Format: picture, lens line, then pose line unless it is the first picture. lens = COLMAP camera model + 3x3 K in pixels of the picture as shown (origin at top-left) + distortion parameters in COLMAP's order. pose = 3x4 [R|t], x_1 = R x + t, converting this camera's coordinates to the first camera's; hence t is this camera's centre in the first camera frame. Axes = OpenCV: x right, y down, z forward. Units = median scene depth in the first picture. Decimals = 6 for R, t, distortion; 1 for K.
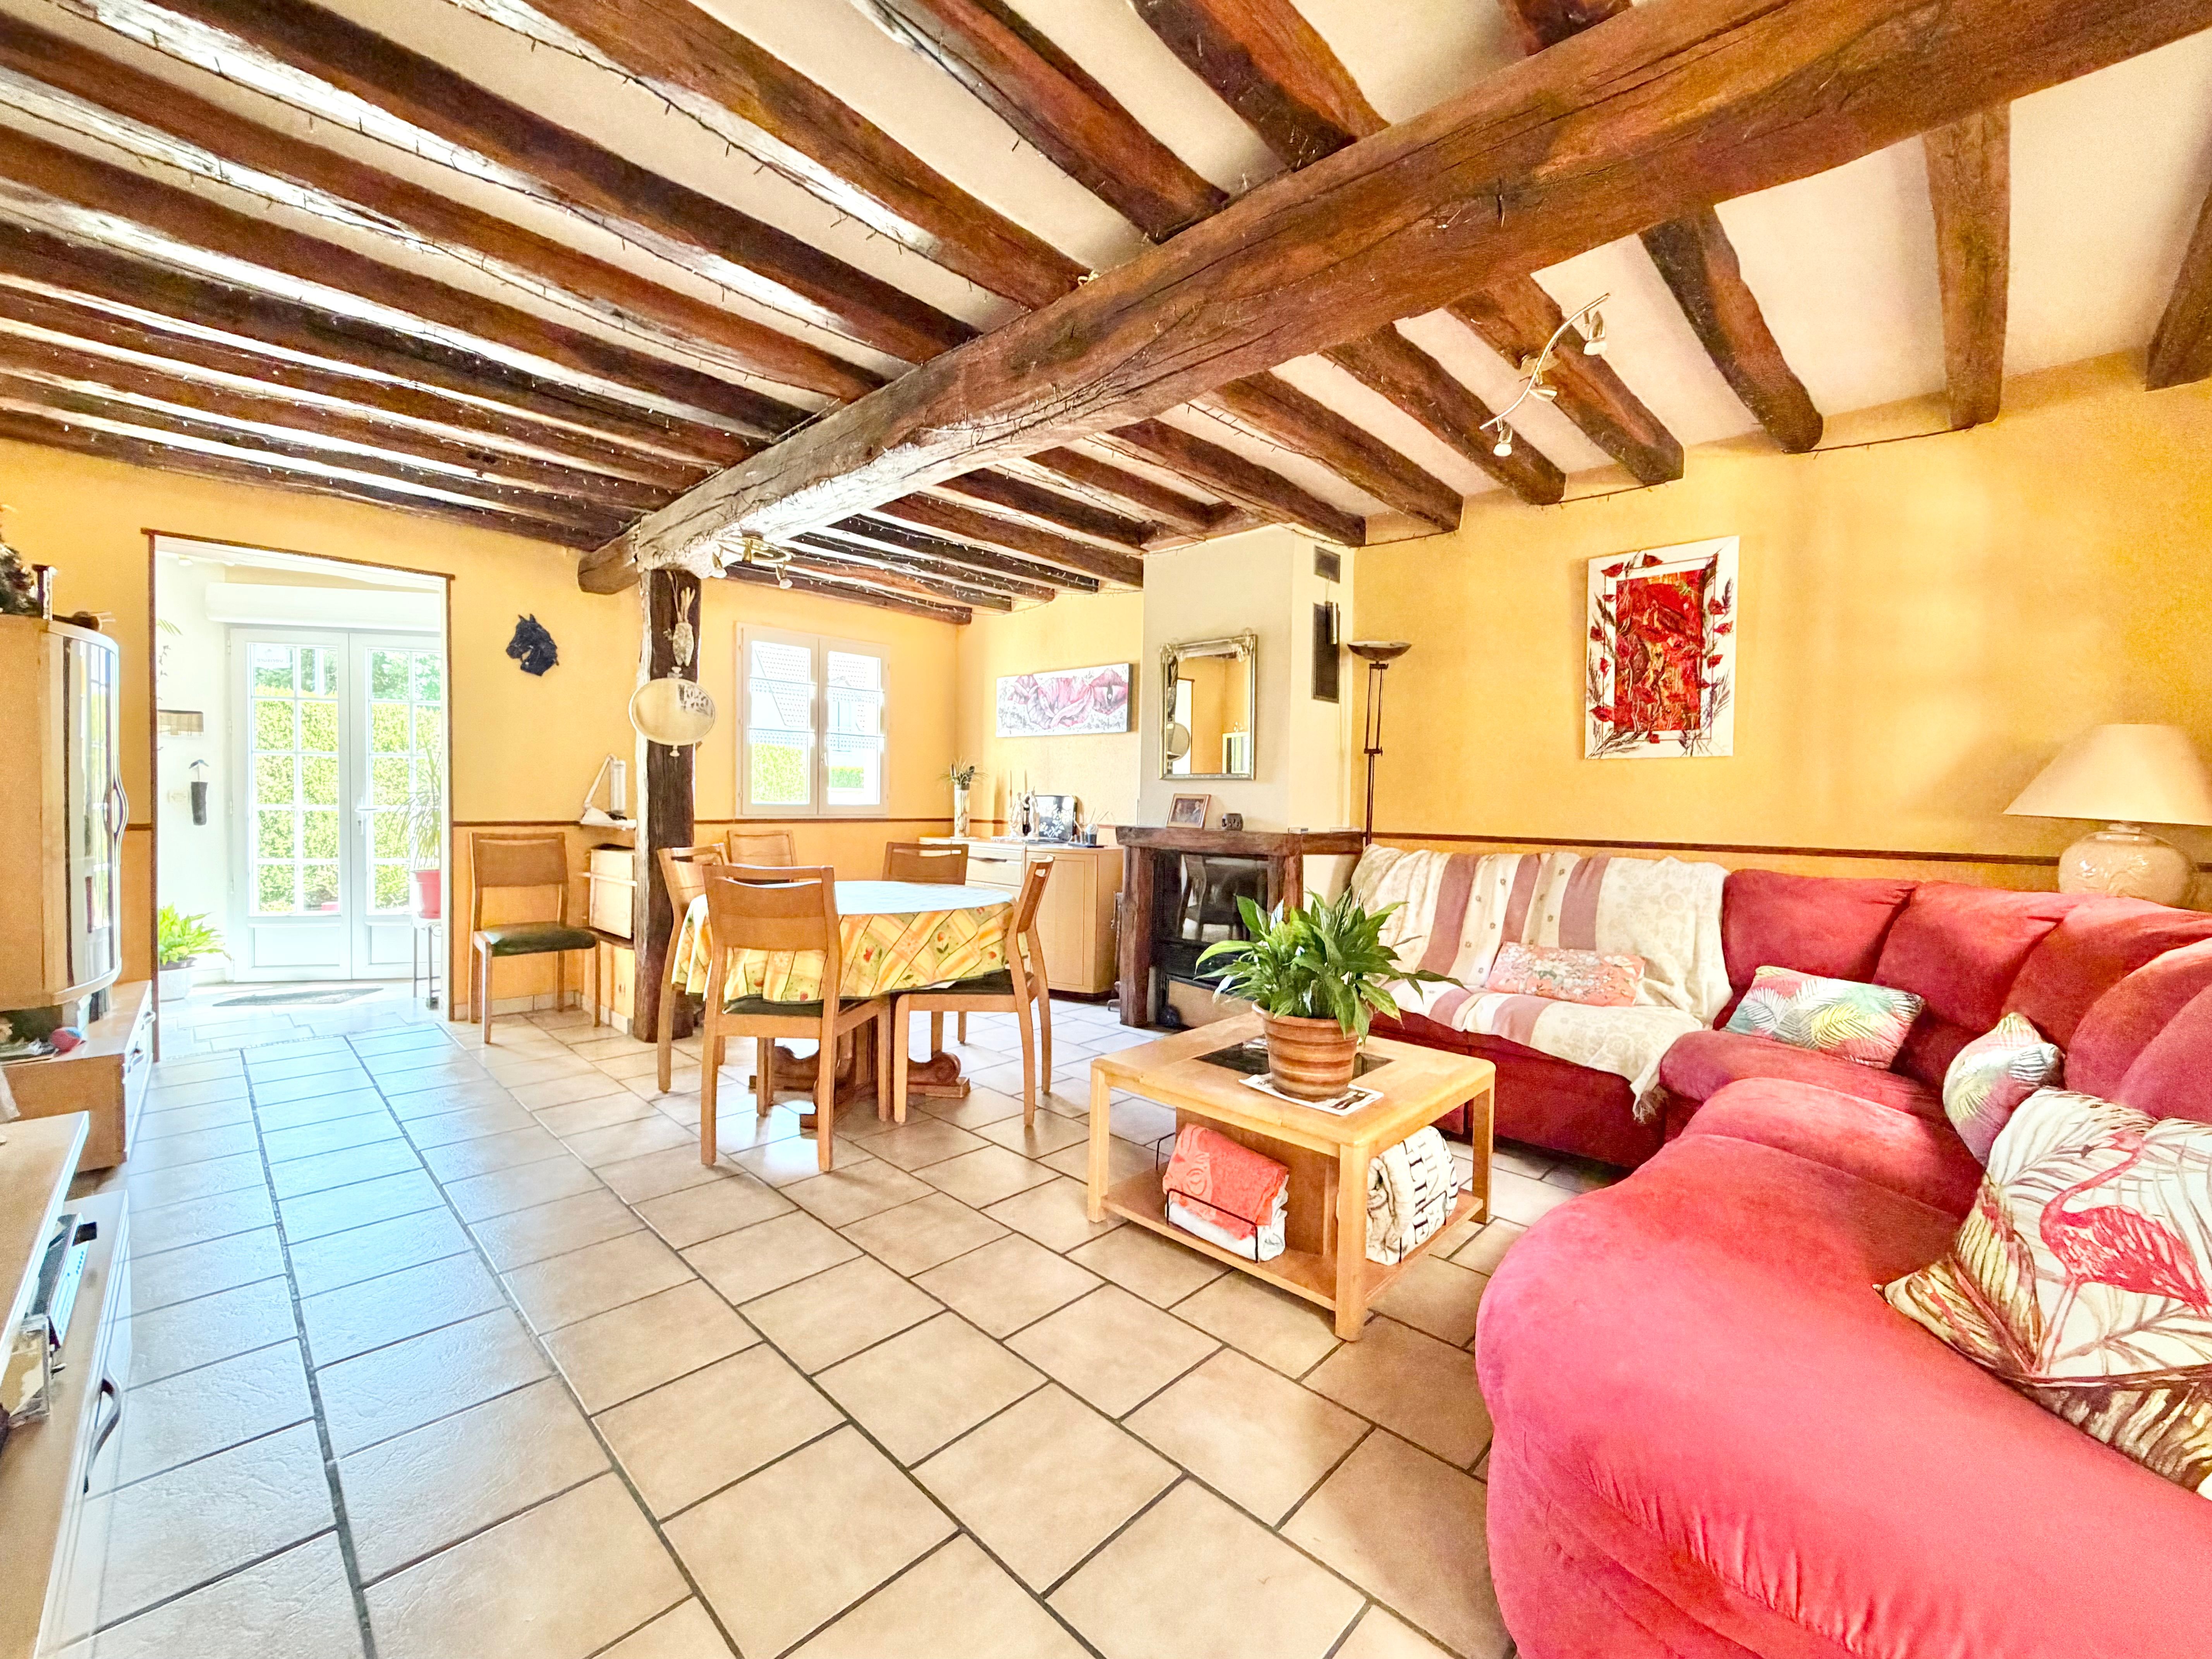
lens RADIAL K [[900.0, 0, 1107.4], [0, 900.0, 826.0], [0, 0, 1]] dist [0.000050, 0.000462]
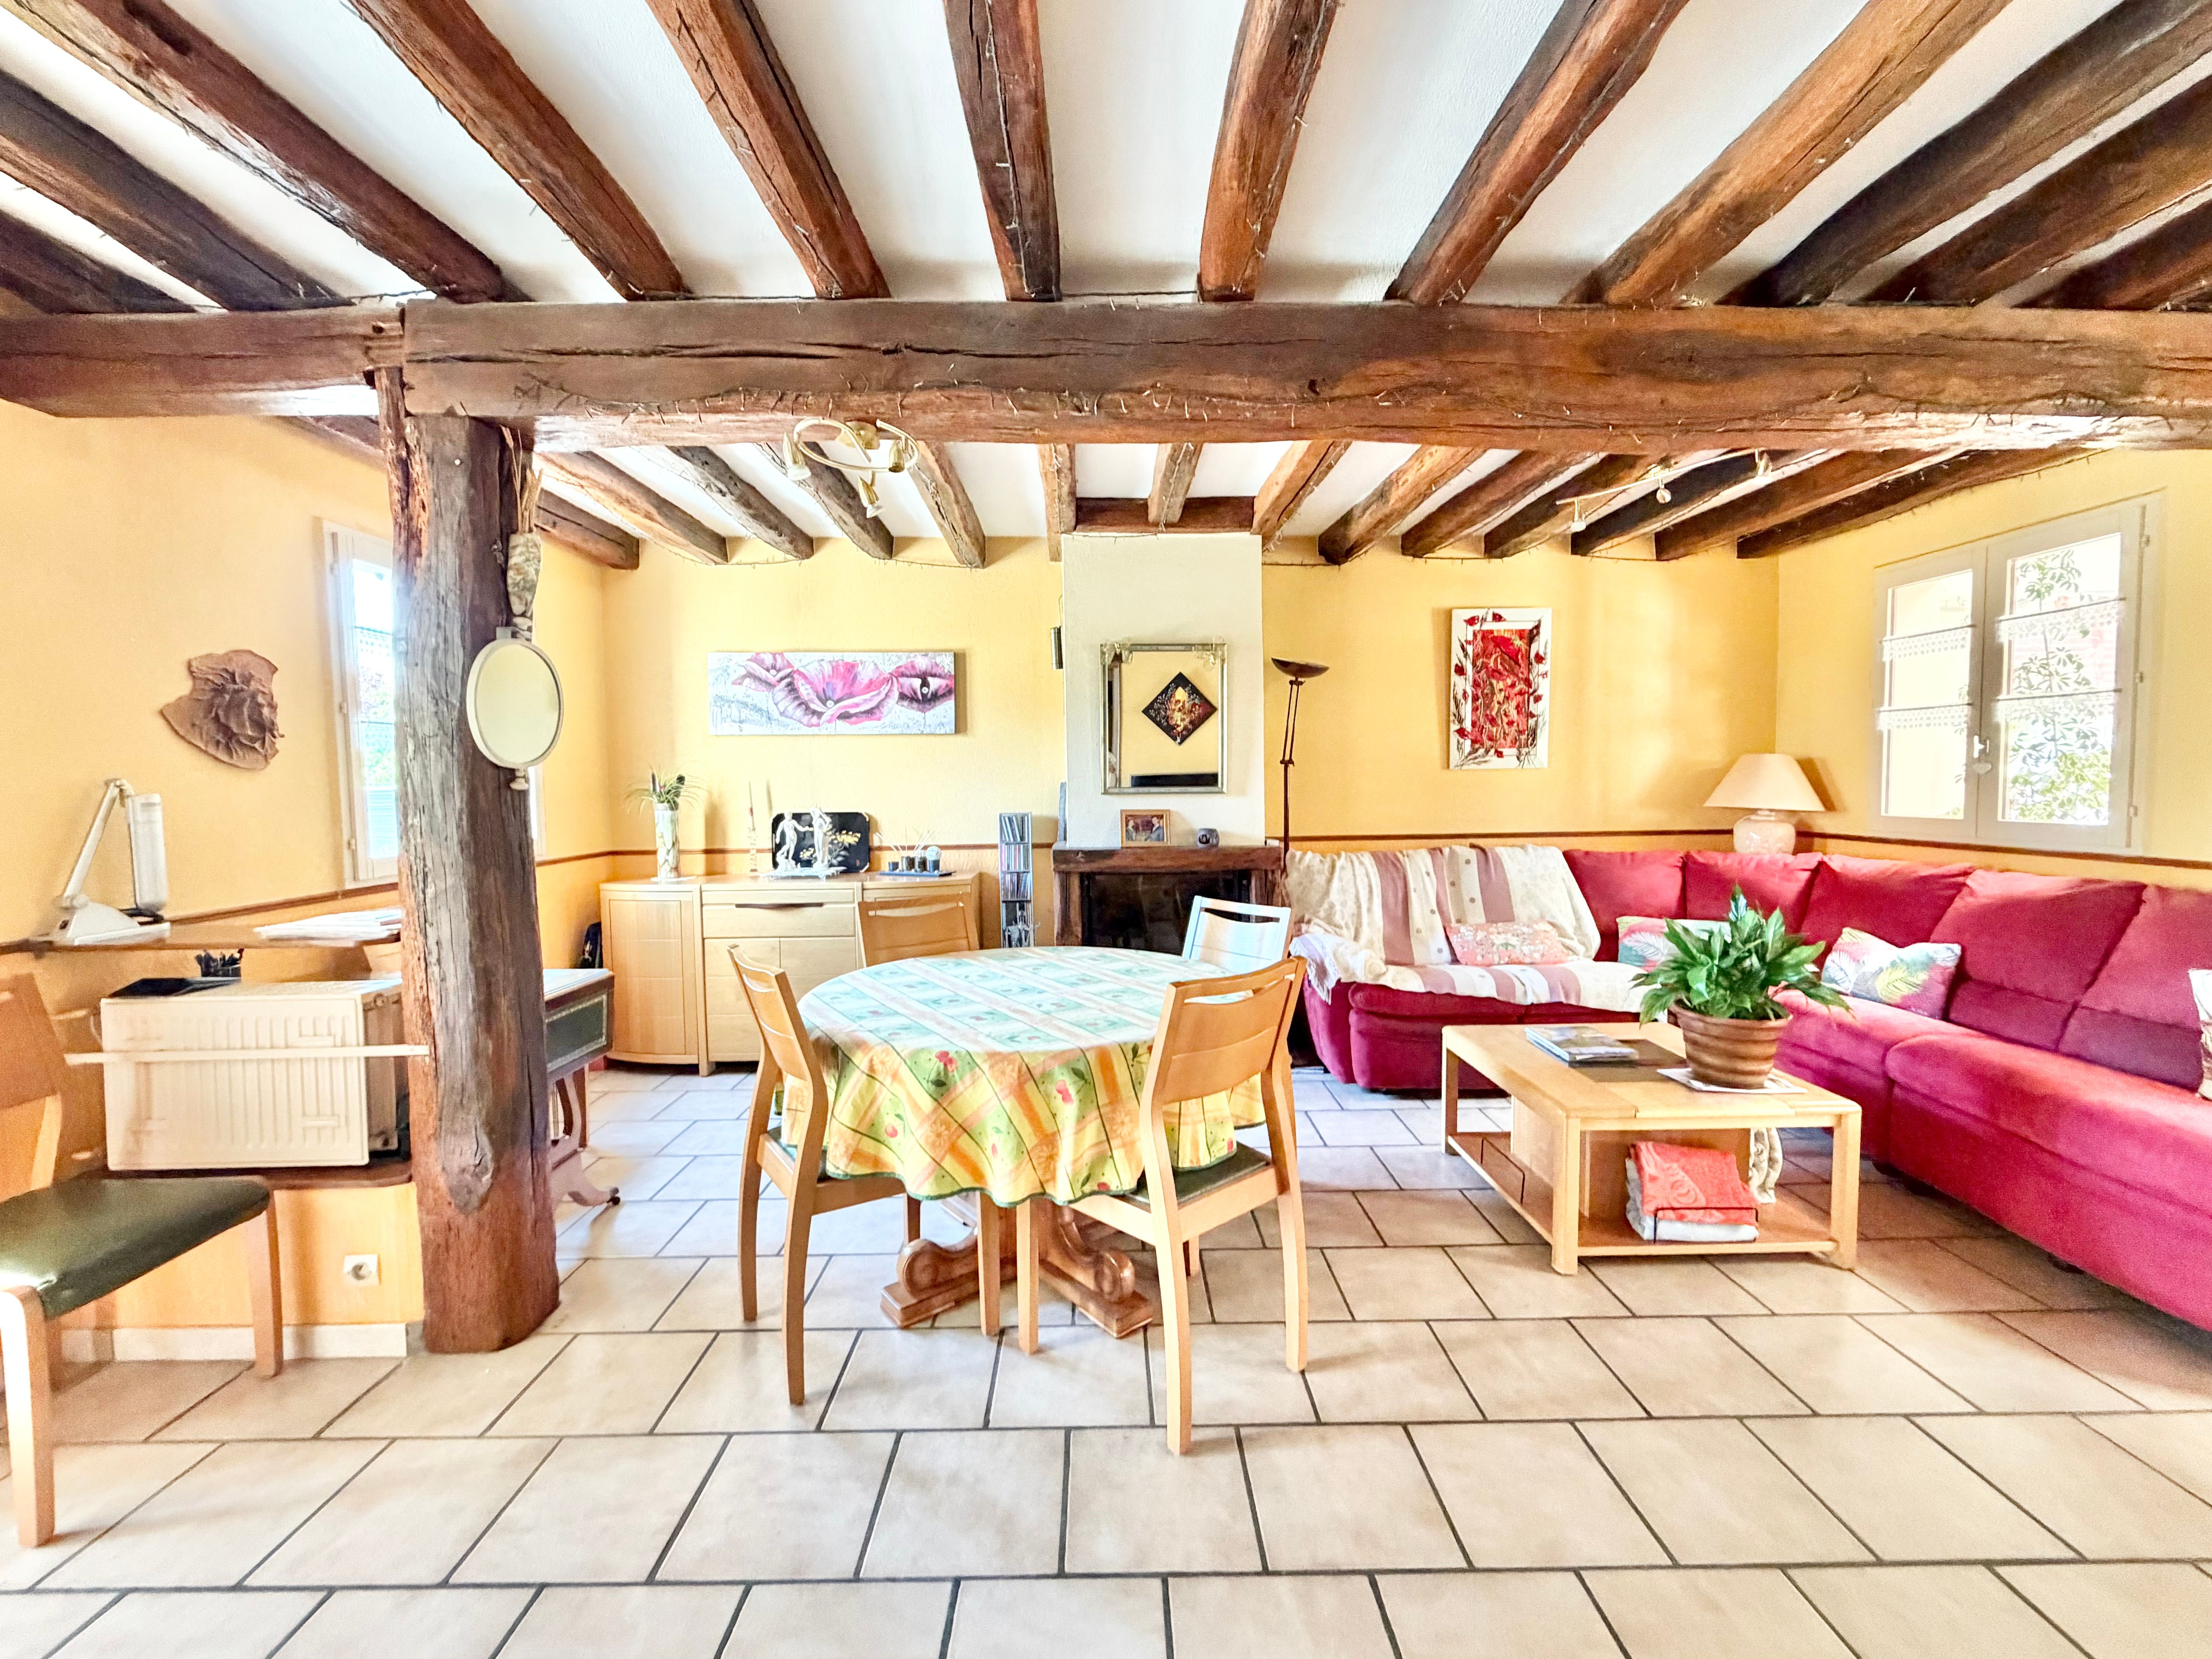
lens RADIAL K [[900.0, 0, 1108.5], [0, 900.0, 822.8], [0, 0, 1]] dist [0.000050, 0.000462]
pose [[0.711386, -0.060264, 0.700213, -0.703268], [0.045412, 0.998176, 0.039772, -0.073699], [-0.701332, 0.003505, 0.712826, 0.455374]]
